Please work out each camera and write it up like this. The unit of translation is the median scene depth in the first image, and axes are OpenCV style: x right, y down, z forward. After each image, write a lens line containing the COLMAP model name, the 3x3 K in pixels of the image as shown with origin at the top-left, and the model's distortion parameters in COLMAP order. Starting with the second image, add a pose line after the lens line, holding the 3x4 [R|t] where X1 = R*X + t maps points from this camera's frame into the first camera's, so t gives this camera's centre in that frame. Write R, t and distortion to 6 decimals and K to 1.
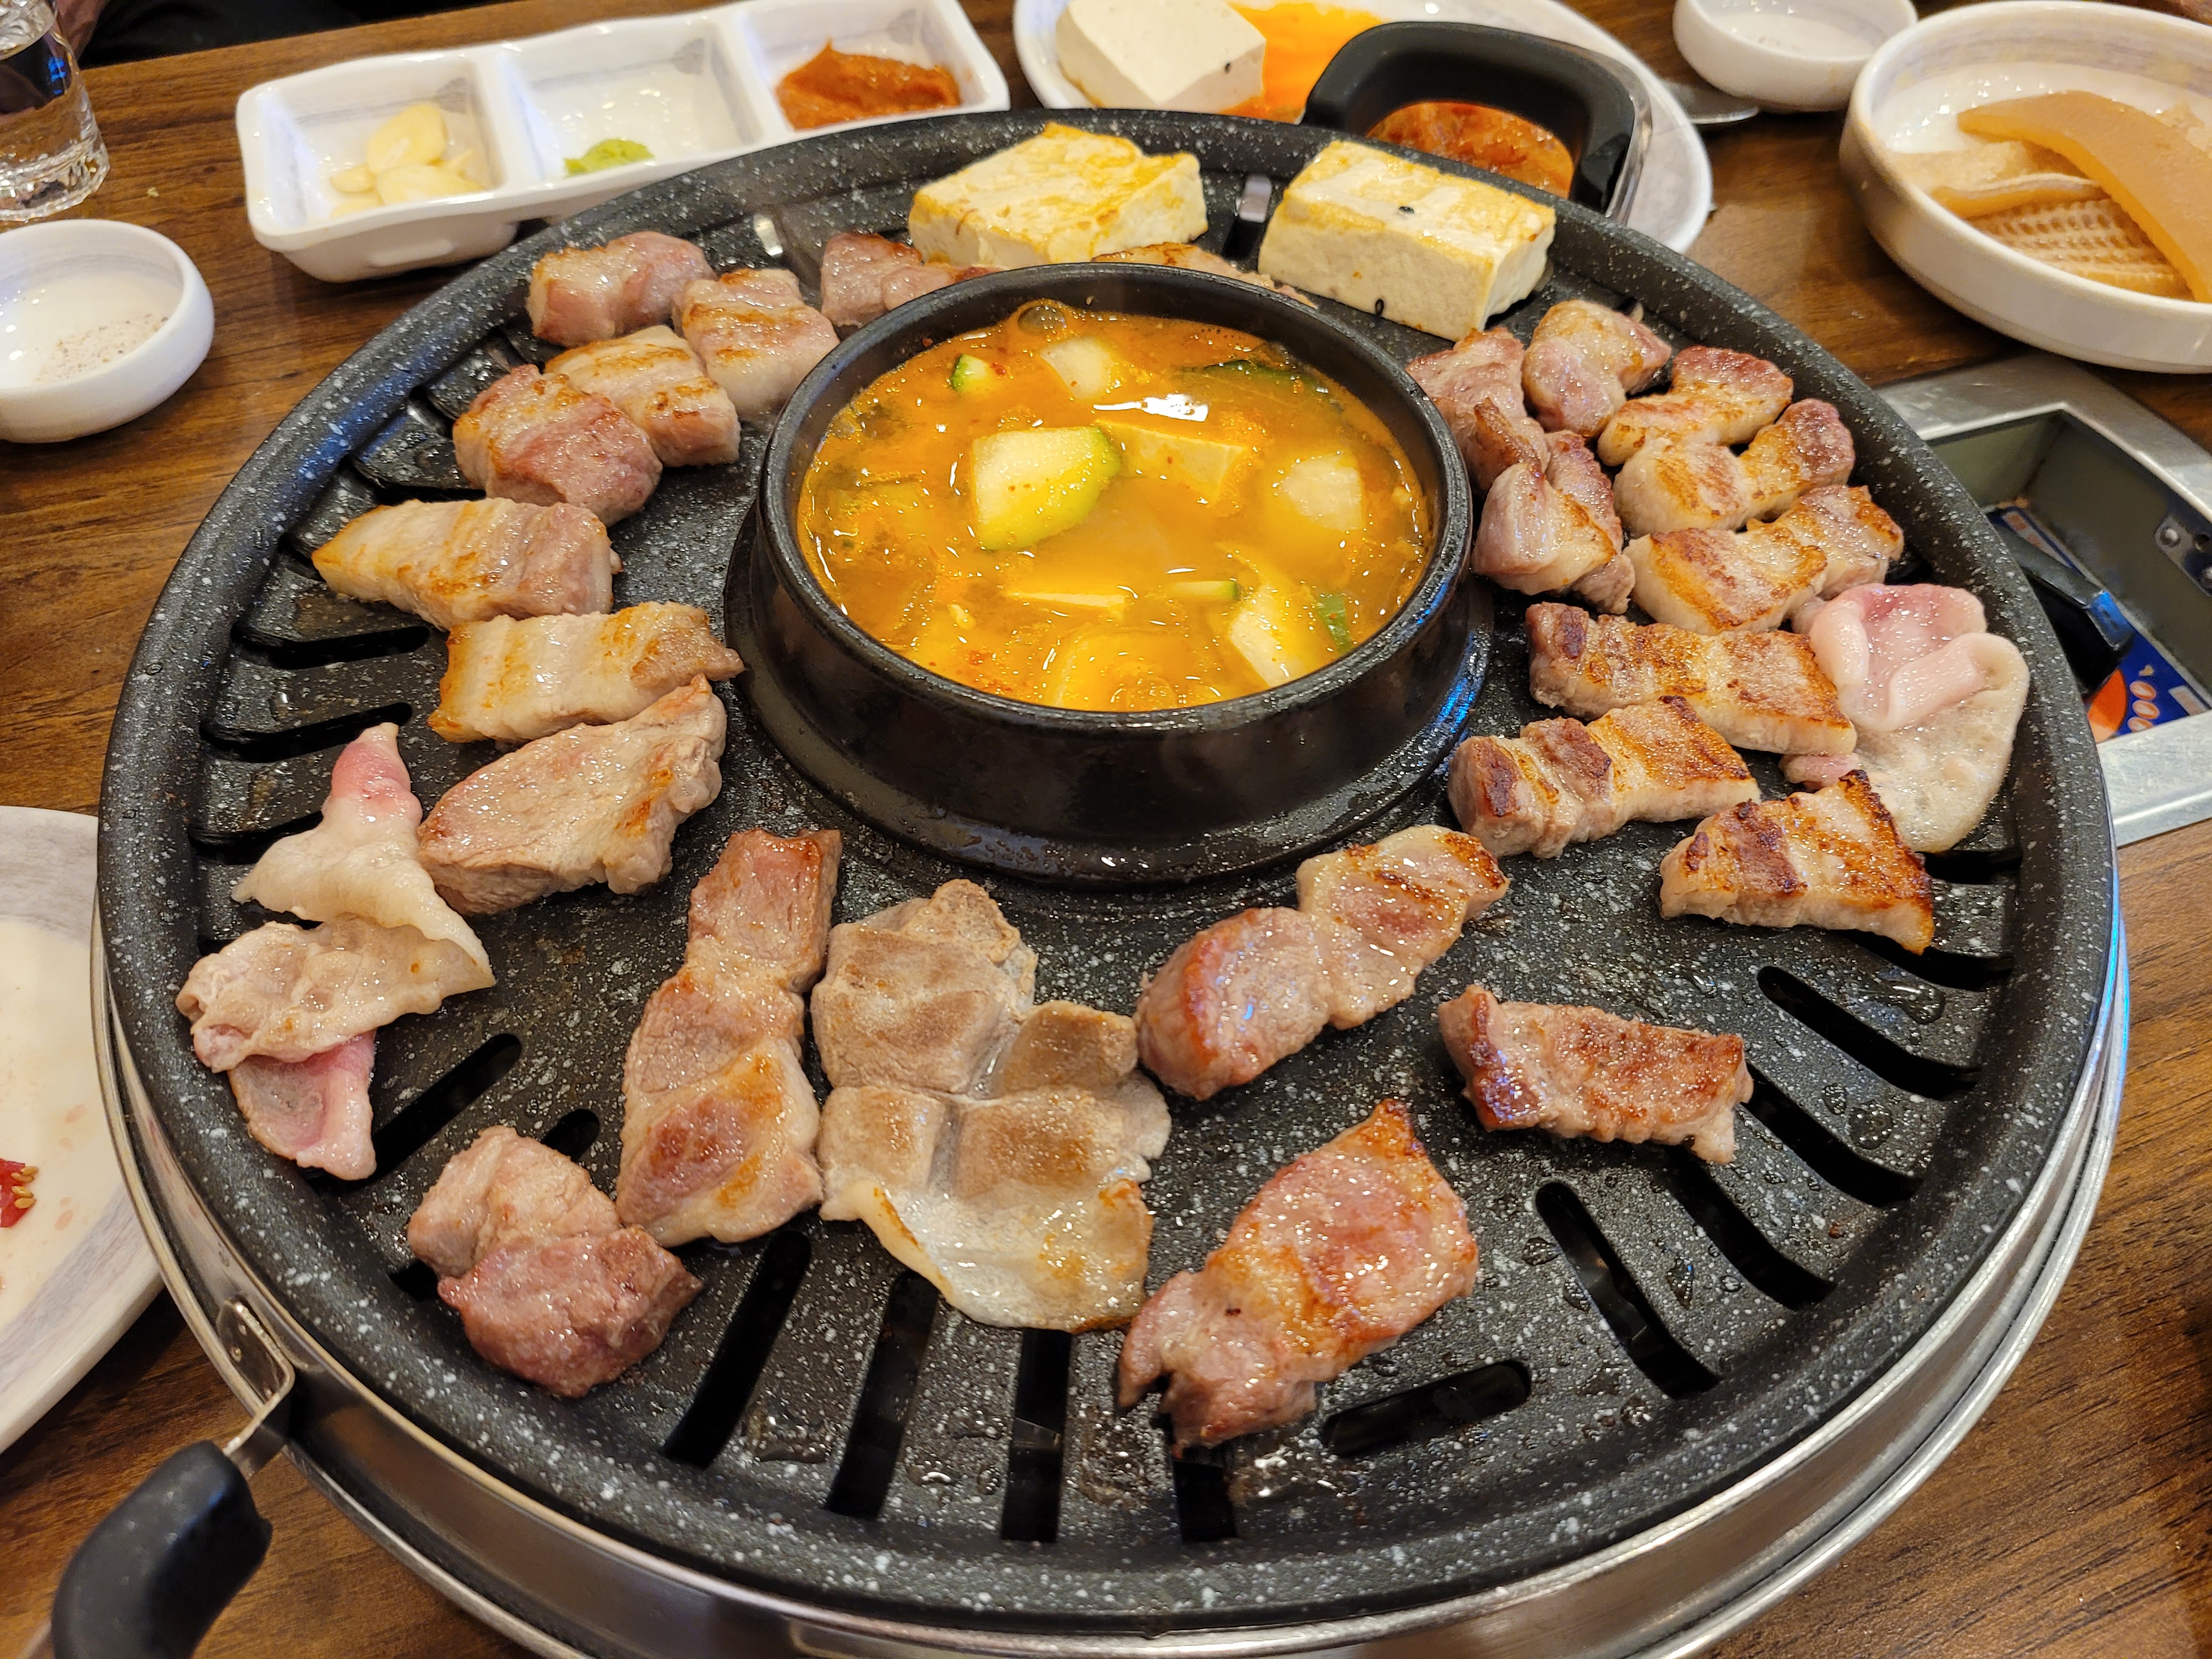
lens RADIAL K [[1660.9, 0, 1117.4], [0, 1660.9, 828.5], [0, 0, 1]] dist [0.037548, -0.003845]
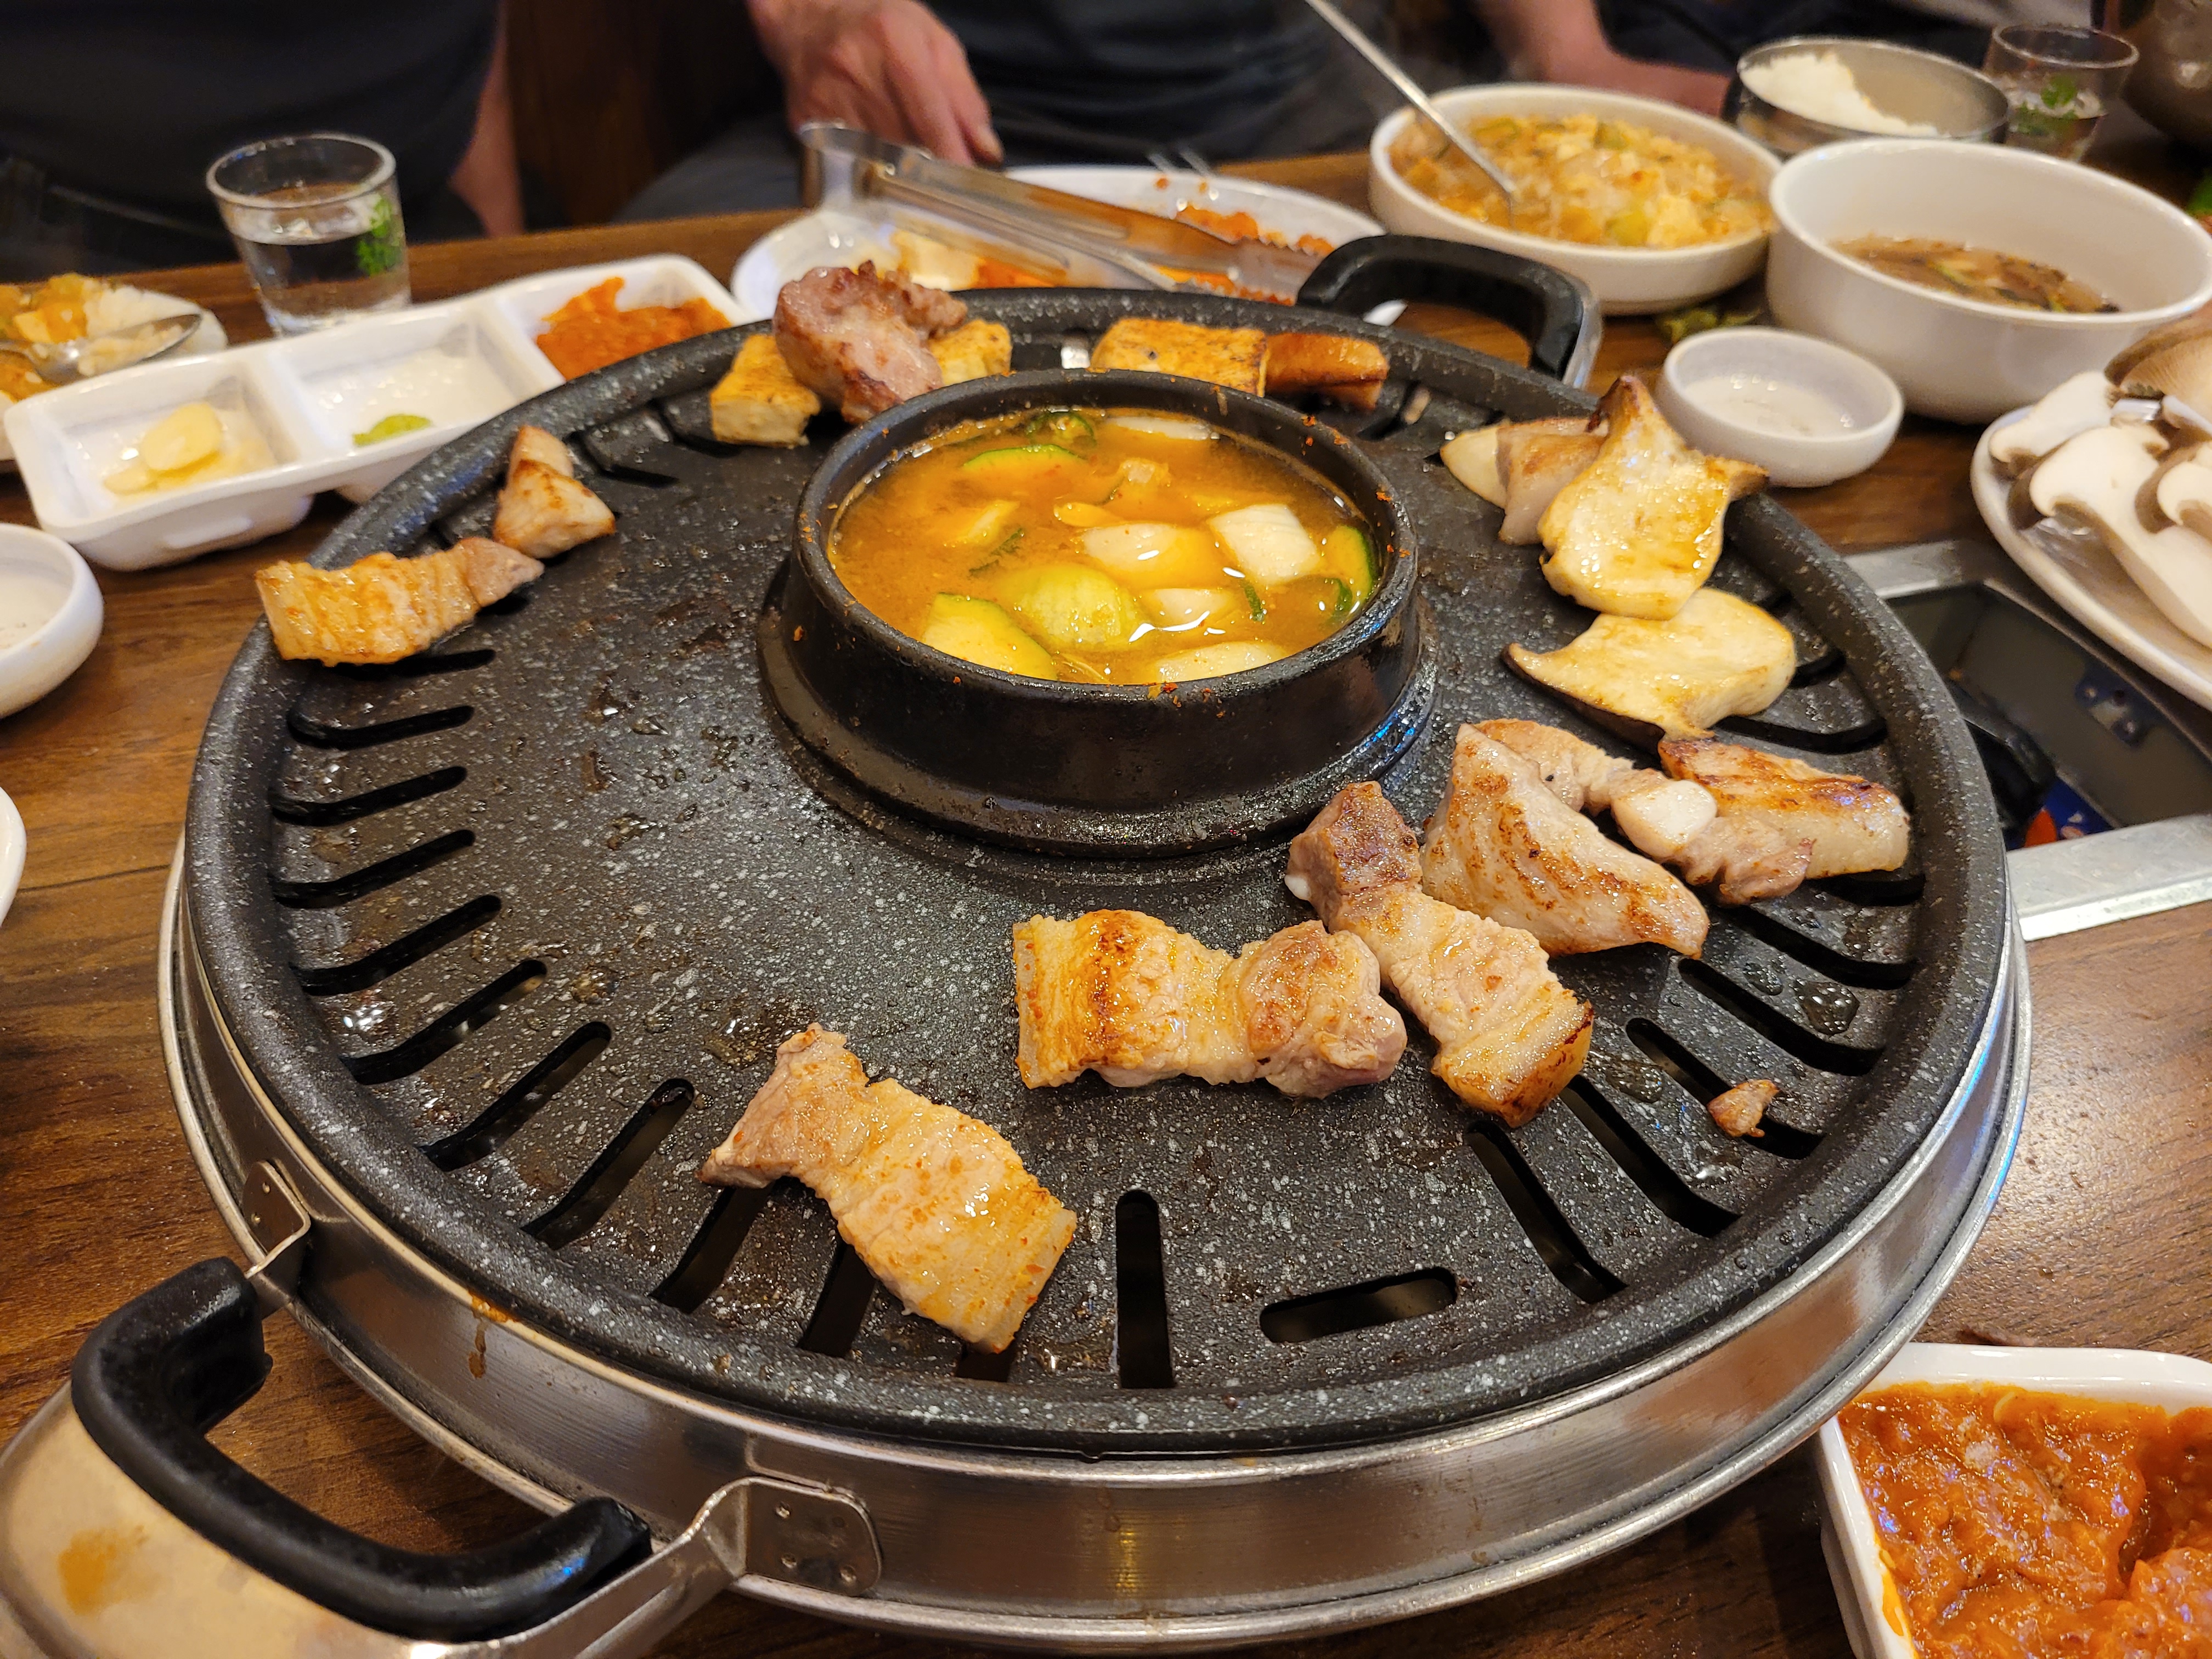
lens RADIAL K [[1660.6, 0, 1093.5], [0, 1660.6, 830.0], [0, 0, 1]] dist [0.050559, -0.028544]
pose [[0.999004, 0.037125, -0.024748, 0.029649], [-0.040956, 0.983079, -0.178546, 0.234089], [0.017700, 0.179381, 0.983620, -0.100581]]
